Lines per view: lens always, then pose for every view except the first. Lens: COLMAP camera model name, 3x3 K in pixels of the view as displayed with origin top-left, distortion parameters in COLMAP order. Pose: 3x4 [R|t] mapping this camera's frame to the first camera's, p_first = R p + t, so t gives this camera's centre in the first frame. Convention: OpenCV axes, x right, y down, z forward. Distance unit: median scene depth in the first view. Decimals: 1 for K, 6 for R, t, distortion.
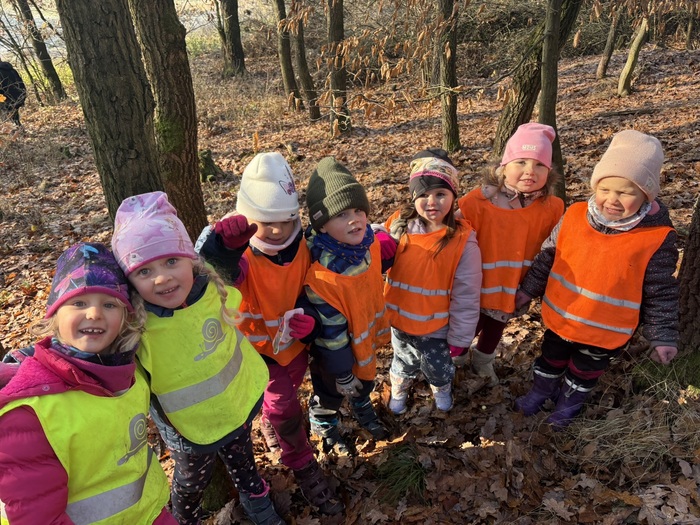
lens RADIAL K [[520.9, 0, 350.0], [0, 520.9, 264.0], [0, 0, 1]] dist [0.043016, -0.002792]
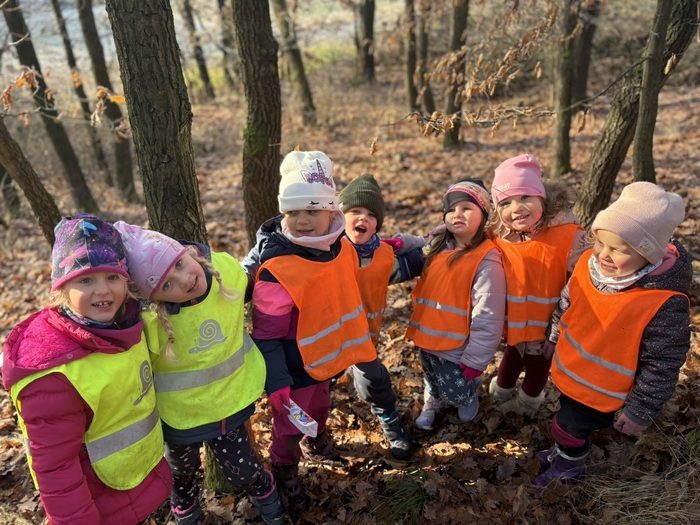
lens RADIAL K [[520.9, 0, 352.6], [0, 520.9, 261.5], [0, 0, 1]] dist [0.043016, -0.002792]
pose [[0.971913, 0.112223, -0.206860, 0.101030], [-0.116502, 0.993153, -0.008580, -0.012540], [0.204480, 0.032439, 0.978333, -0.002637]]
